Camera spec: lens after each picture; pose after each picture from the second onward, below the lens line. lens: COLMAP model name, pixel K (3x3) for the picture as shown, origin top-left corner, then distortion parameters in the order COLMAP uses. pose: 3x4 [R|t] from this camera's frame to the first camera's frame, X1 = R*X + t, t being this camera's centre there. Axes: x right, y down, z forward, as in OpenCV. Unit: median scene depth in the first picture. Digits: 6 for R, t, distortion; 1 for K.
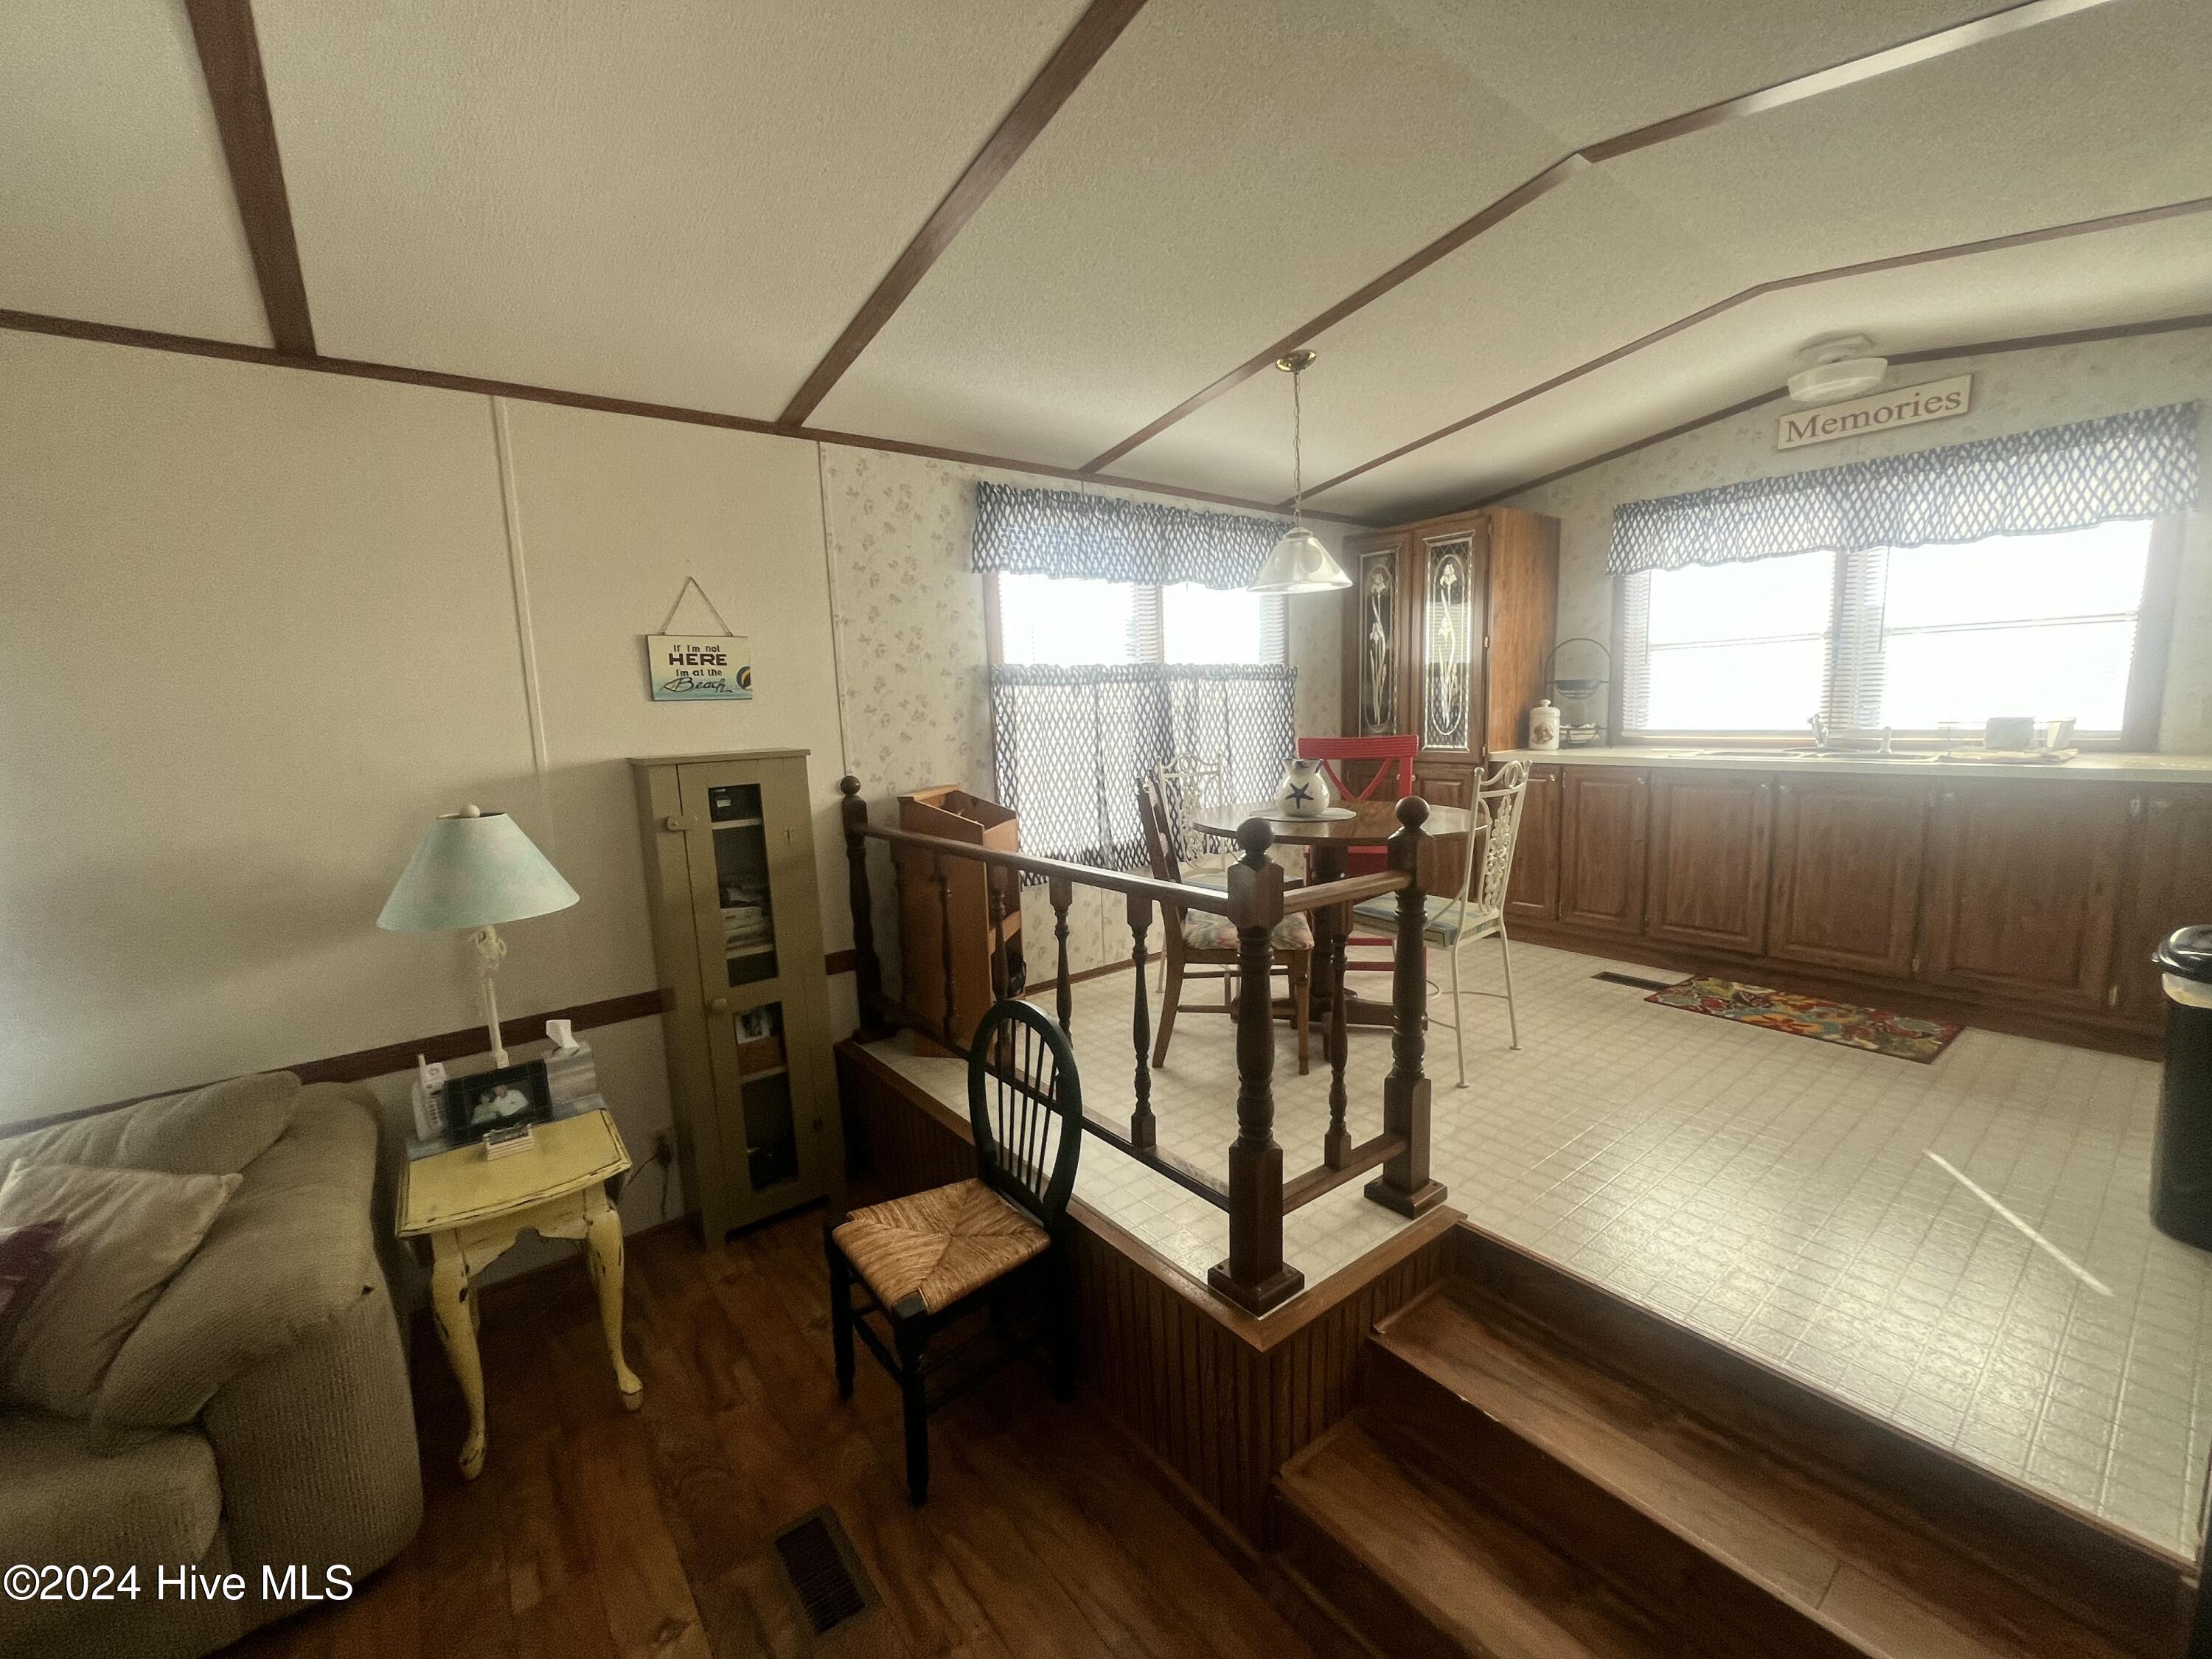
lens RADIAL K [[899.9, 0, 1103.9], [0, 899.9, 835.6], [0, 0, 1]] dist [-0.008865, 0.001705]
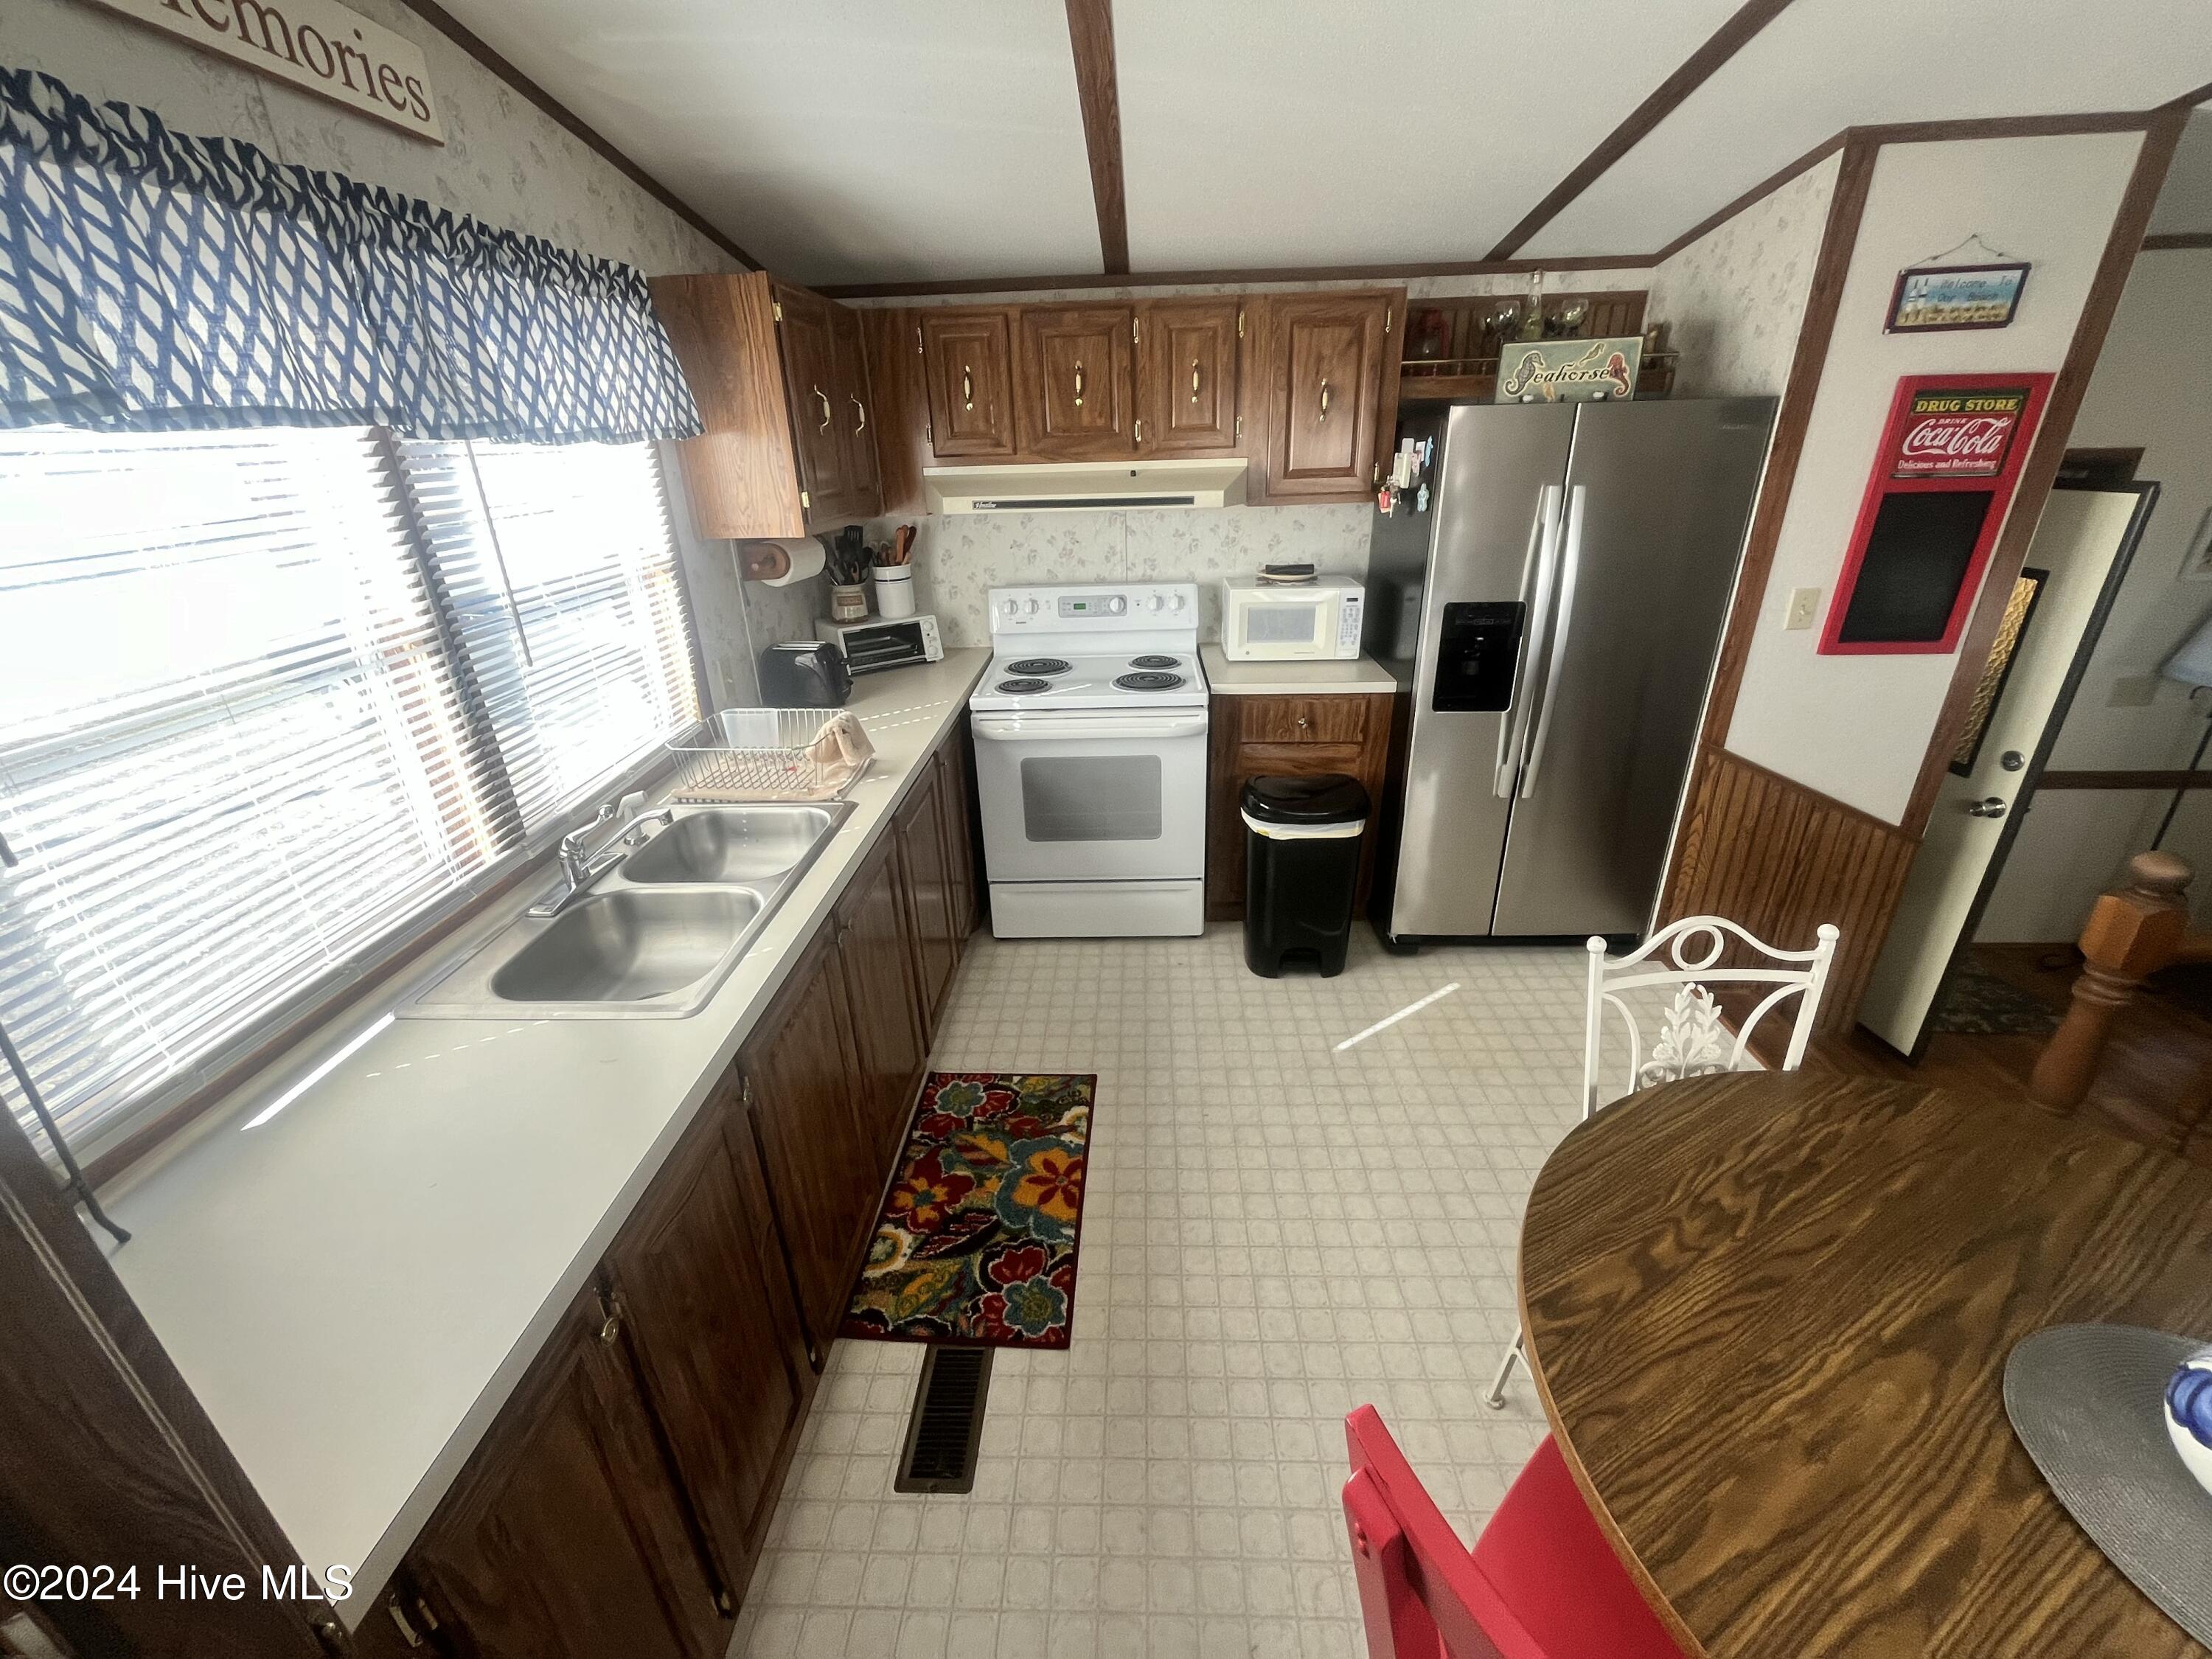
lens RADIAL K [[899.9, 0, 1113.5], [0, 899.9, 833.9], [0, 0, 1]] dist [-0.008865, 0.001705]
pose [[-0.769806, -0.200556, 0.605950, 0.331742], [0.152495, 0.864069, 0.479719, -0.320242], [-0.619793, 0.461695, -0.634582, 1.191155]]
